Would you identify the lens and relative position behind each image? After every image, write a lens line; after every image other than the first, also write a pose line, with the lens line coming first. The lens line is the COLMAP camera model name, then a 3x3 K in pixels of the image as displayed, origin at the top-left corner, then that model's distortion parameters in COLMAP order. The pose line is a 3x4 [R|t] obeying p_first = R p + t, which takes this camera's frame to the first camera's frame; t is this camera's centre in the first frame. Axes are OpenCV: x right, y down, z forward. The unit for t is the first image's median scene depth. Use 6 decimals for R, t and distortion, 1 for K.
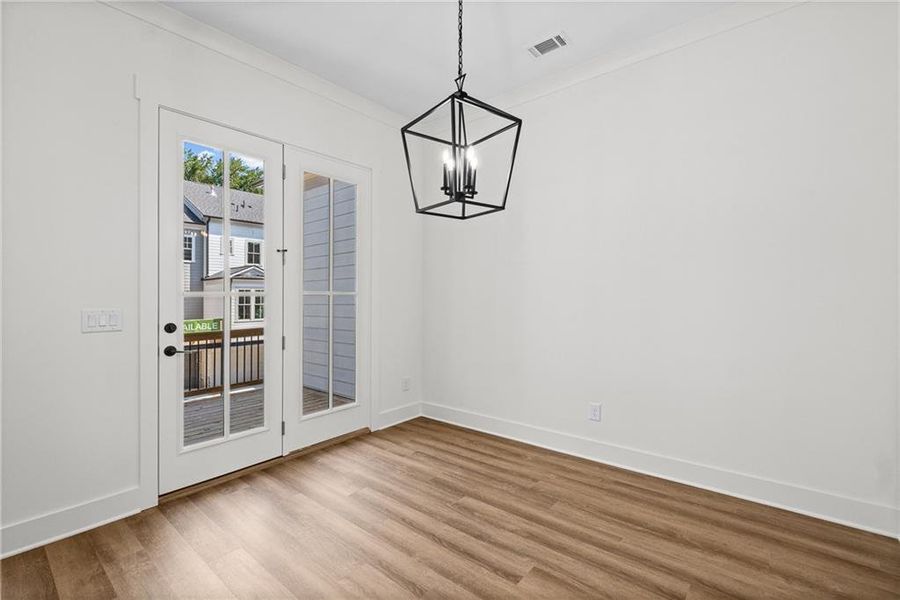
lens RADIAL K [[399.8, 0, 443.3], [0, 399.8, 300.8], [0, 0, 1]] dist [0.004147, -0.000388]
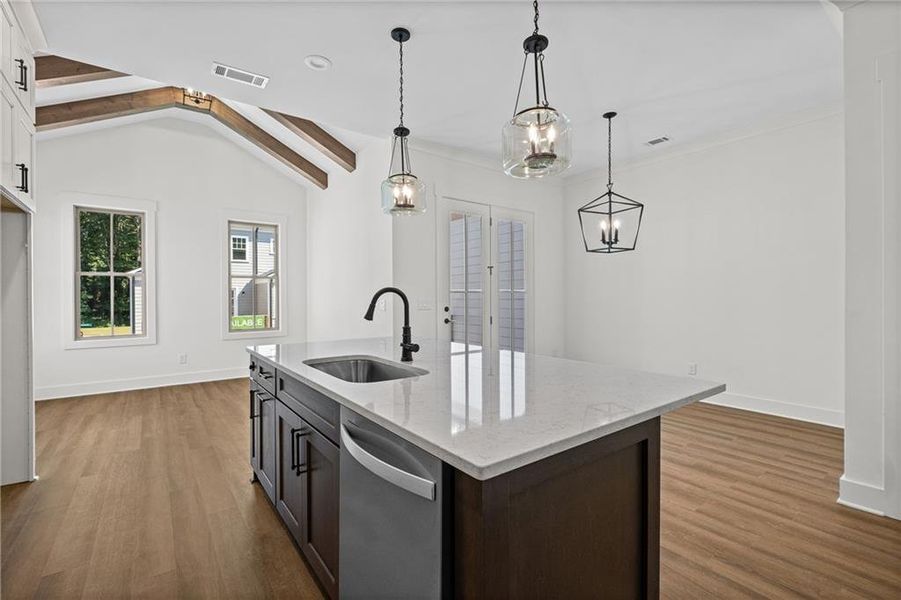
lens RADIAL K [[400.2, 0, 444.8], [0, 400.2, 297.9], [0, 0, 1]] dist [0.004147, -0.000388]
pose [[0.973486, -0.001387, -0.228744, -0.257513], [0.000554, 0.999993, -0.003706, 0.020086], [0.228747, 0.003481, 0.973480, -0.972974]]
